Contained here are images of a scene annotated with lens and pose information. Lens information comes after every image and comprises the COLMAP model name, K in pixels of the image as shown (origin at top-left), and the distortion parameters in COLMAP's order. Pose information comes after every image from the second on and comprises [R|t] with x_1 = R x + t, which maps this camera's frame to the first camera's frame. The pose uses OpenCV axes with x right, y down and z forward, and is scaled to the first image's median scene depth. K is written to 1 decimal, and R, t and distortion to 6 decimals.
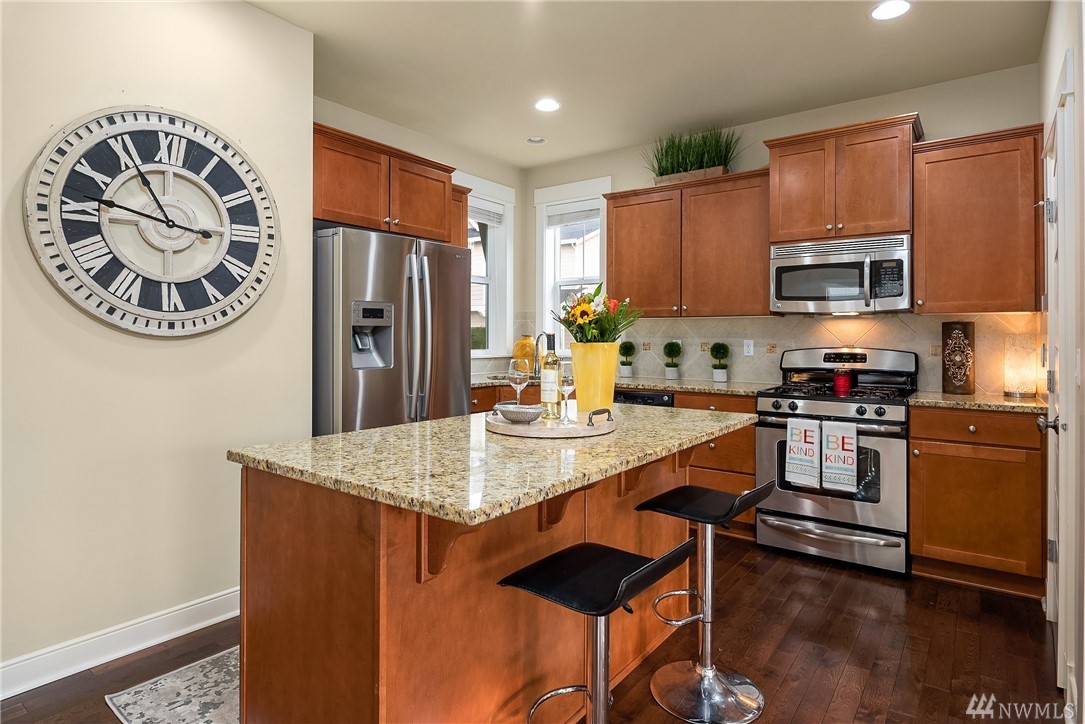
lens RADIAL K [[589.0, 0, 546.7], [0, 589.0, 335.4], [0, 0, 1]] dist [-0.003295, -0.002710]
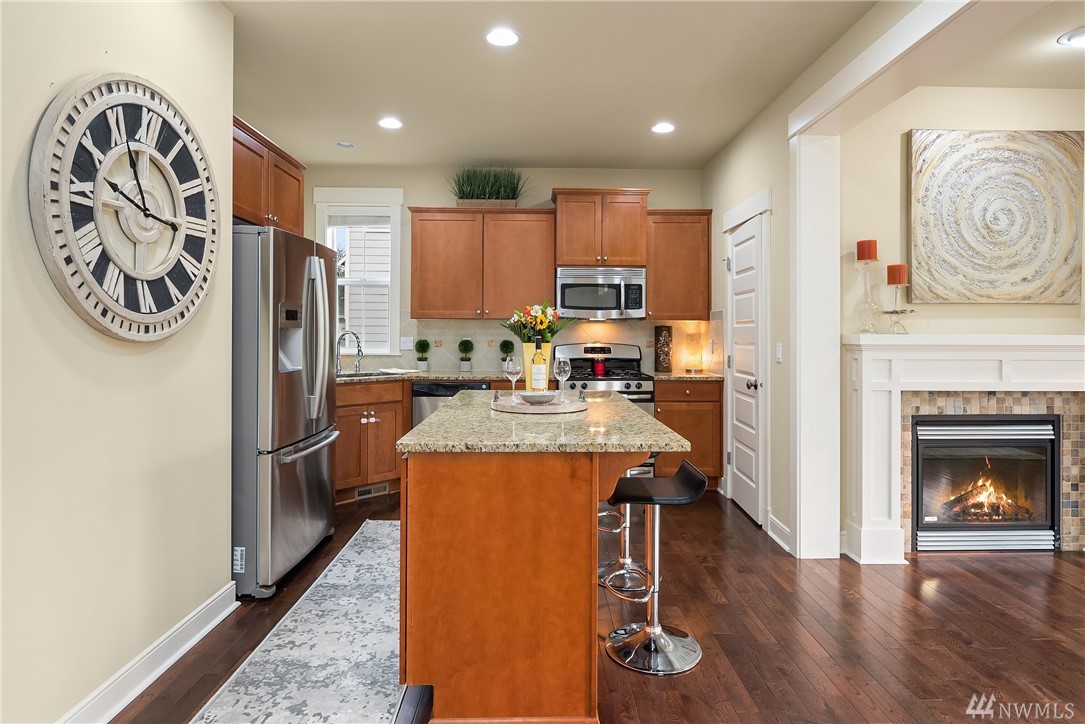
lens RADIAL K [[592.7, 0, 545.2], [0, 592.7, 327.5], [0, 0, 1]] dist [-0.000050, -0.006668]
pose [[0.784083, 0.003981, 0.620644, -0.691643], [-0.002882, 0.999992, -0.002774, -0.017893], [-0.620650, 0.000386, 0.784088, -0.052597]]
